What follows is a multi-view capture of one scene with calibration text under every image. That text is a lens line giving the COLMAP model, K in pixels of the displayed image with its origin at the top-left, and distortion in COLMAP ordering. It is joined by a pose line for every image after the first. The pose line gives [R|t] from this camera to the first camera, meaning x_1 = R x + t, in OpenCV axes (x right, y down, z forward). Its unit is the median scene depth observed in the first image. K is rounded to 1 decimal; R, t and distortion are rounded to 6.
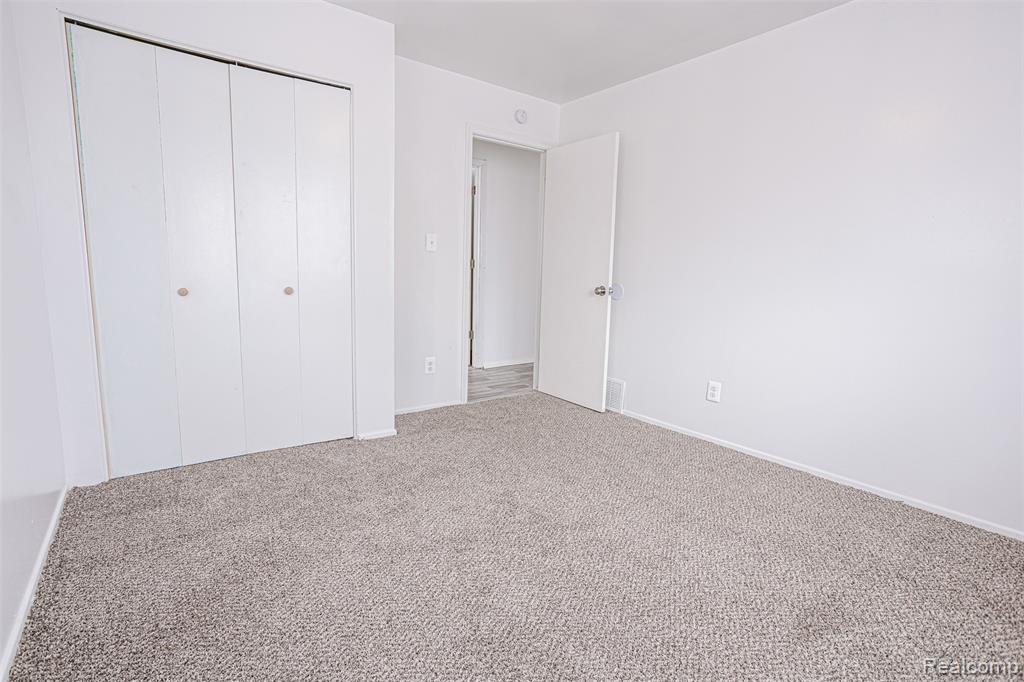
lens RADIAL K [[490.5, 0, 505.6], [0, 490.5, 341.7], [0, 0, 1]] dist [-0.060231, 0.033459]
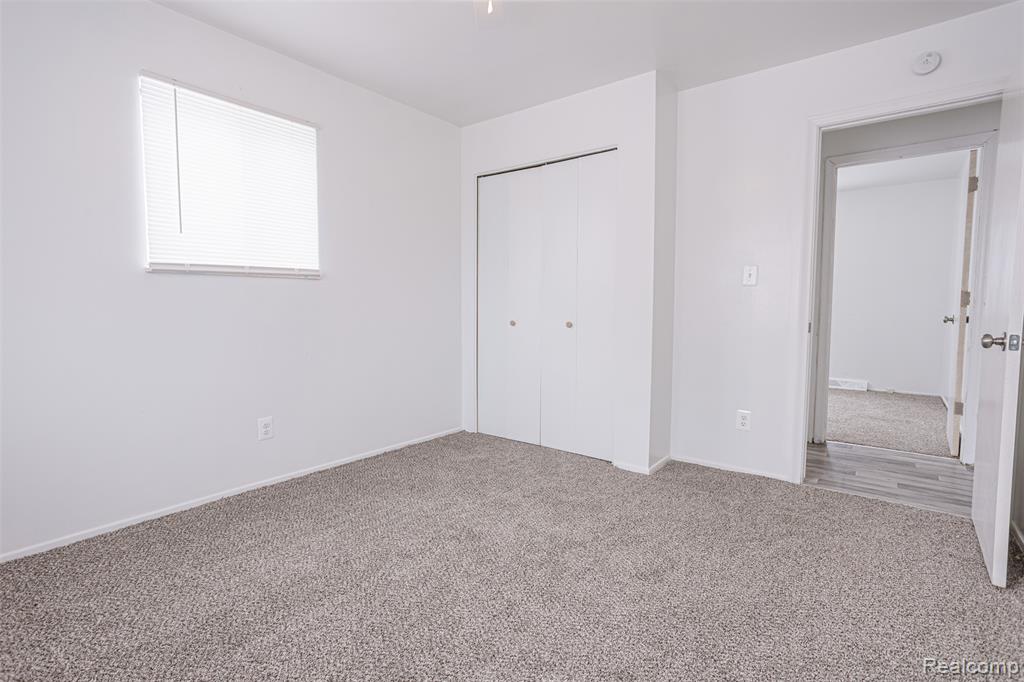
lens RADIAL K [[490.5, 0, 505.6], [0, 490.5, 341.7], [0, 0, 1]] dist [-0.060231, 0.033459]
pose [[0.260060, 0.042156, -0.964672, 0.598317], [-0.137290, 0.990511, 0.006274, -0.037836], [0.955782, 0.130808, 0.263380, 0.420557]]
